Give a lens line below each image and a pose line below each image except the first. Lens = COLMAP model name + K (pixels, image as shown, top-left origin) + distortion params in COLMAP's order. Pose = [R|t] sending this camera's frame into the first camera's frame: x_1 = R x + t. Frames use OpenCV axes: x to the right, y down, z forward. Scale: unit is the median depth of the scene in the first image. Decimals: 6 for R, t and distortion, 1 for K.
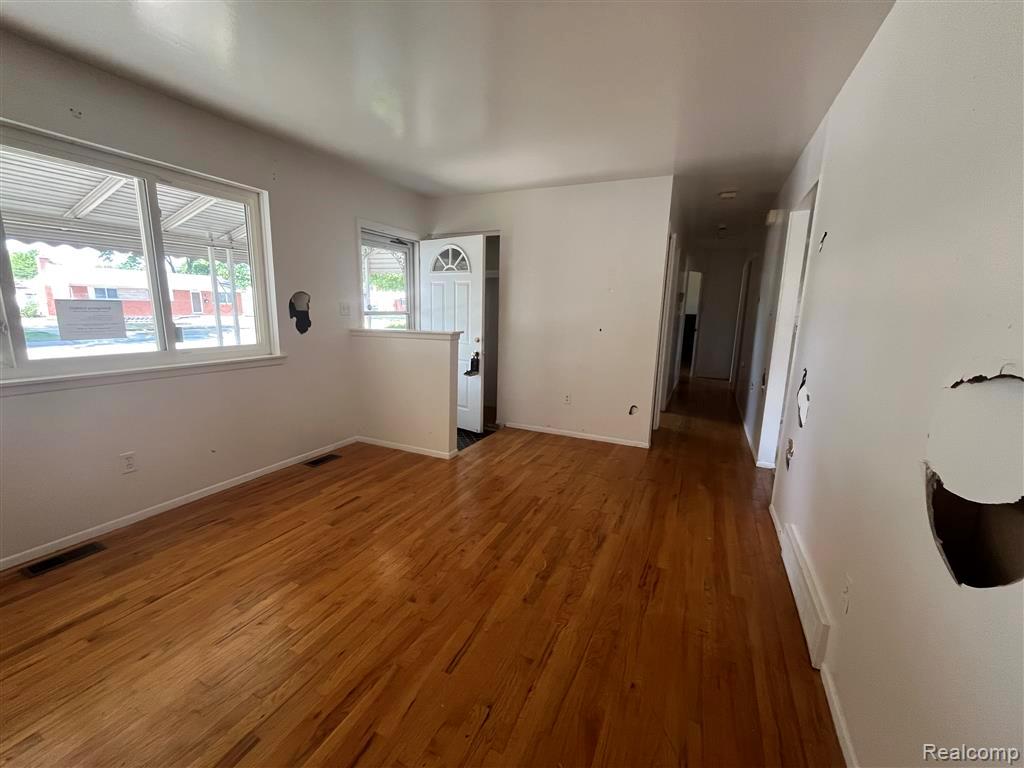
lens RADIAL K [[416.8, 0, 510.4], [0, 416.8, 386.8], [0, 0, 1]] dist [0.000754, 0.000047]
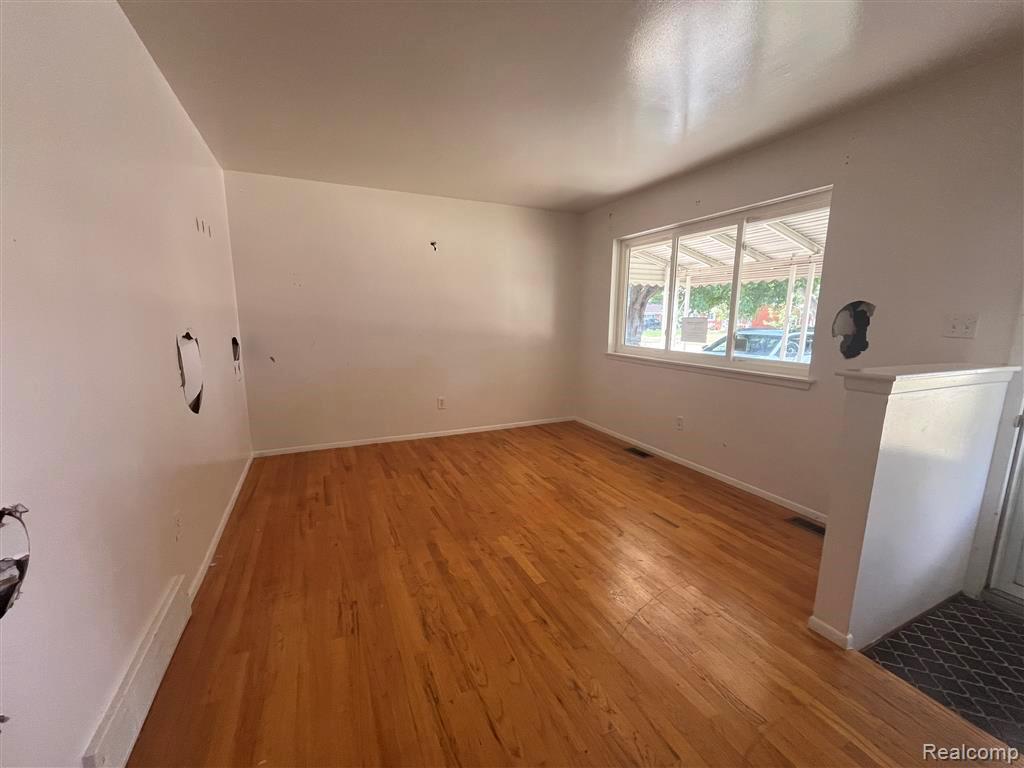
lens RADIAL K [[416.8, 0, 510.4], [0, 416.8, 386.8], [0, 0, 1]] dist [0.000754, 0.000047]
pose [[-0.644238, 0.101758, -0.758026, 0.607232], [-0.162523, 0.950261, 0.265689, -0.240160], [0.747358, 0.294363, -0.595656, 1.359362]]
